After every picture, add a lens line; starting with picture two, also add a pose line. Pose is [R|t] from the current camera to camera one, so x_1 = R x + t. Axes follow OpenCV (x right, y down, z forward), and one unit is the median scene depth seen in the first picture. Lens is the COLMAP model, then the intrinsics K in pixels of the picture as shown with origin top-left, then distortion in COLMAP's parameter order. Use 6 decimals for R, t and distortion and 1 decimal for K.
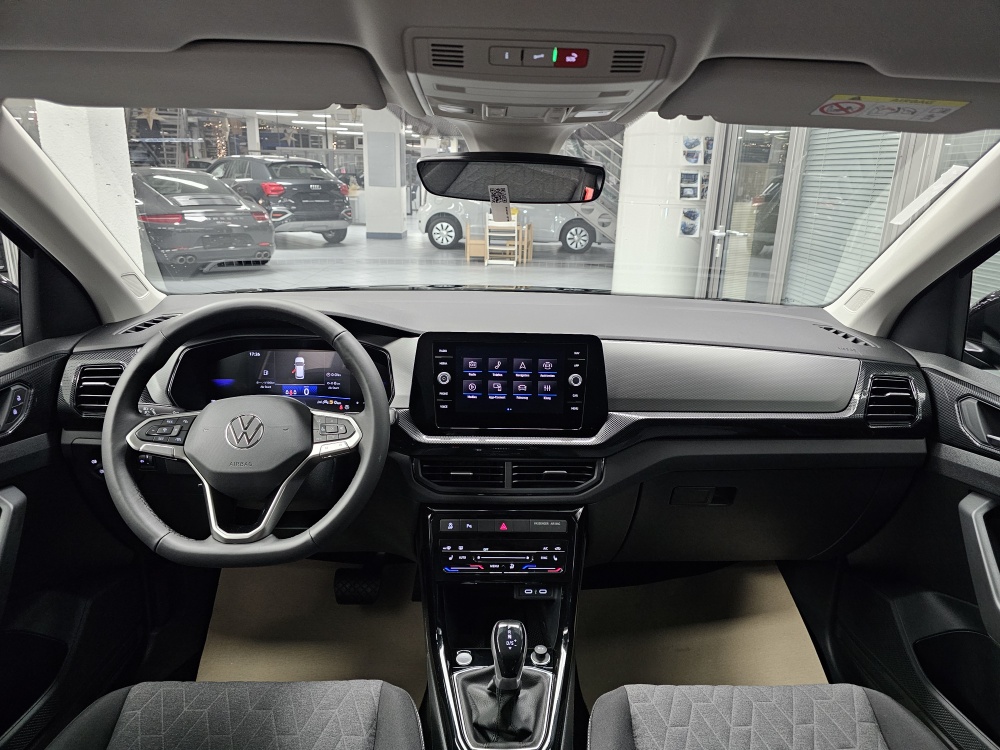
lens RADIAL K [[673.3, 0, 500.0], [0, 673.3, 375.0], [0, 0, 1]] dist [0.130008, -0.121514]
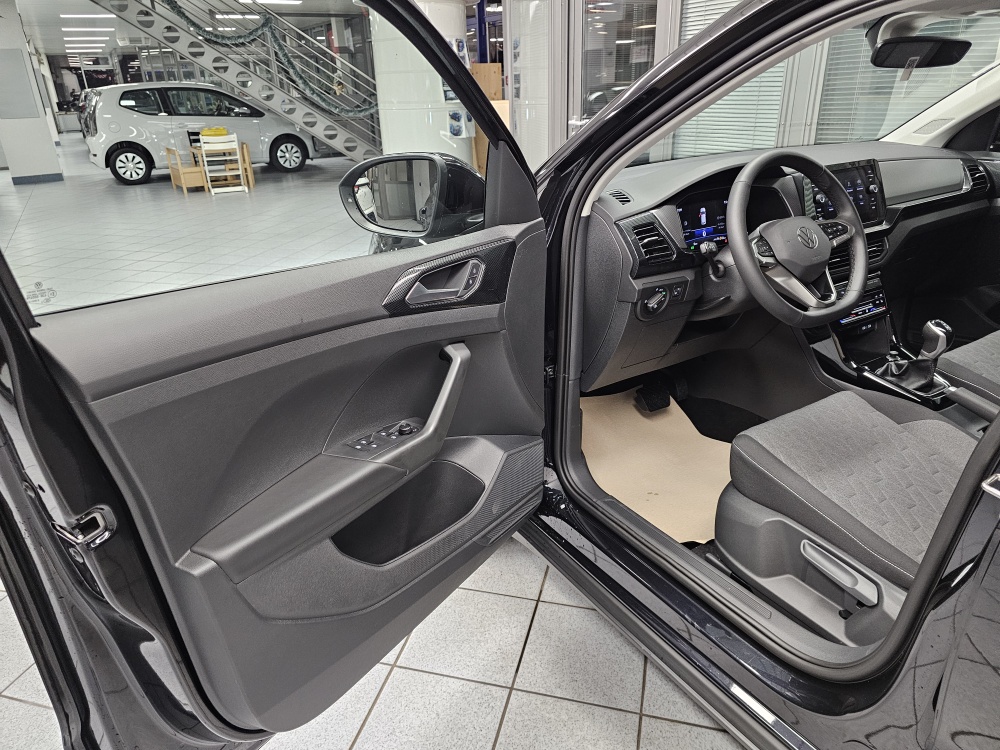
lens RADIAL K [[680.2, 0, 500.0], [0, 680.2, 375.0], [0, 0, 1]] dist [0.076375, -0.068081]
pose [[0.866891, -0.250021, 0.431264, -0.142547], [0.199381, 0.966817, 0.159724, -0.000523], [-0.456888, -0.052478, 0.887975, -0.005938]]
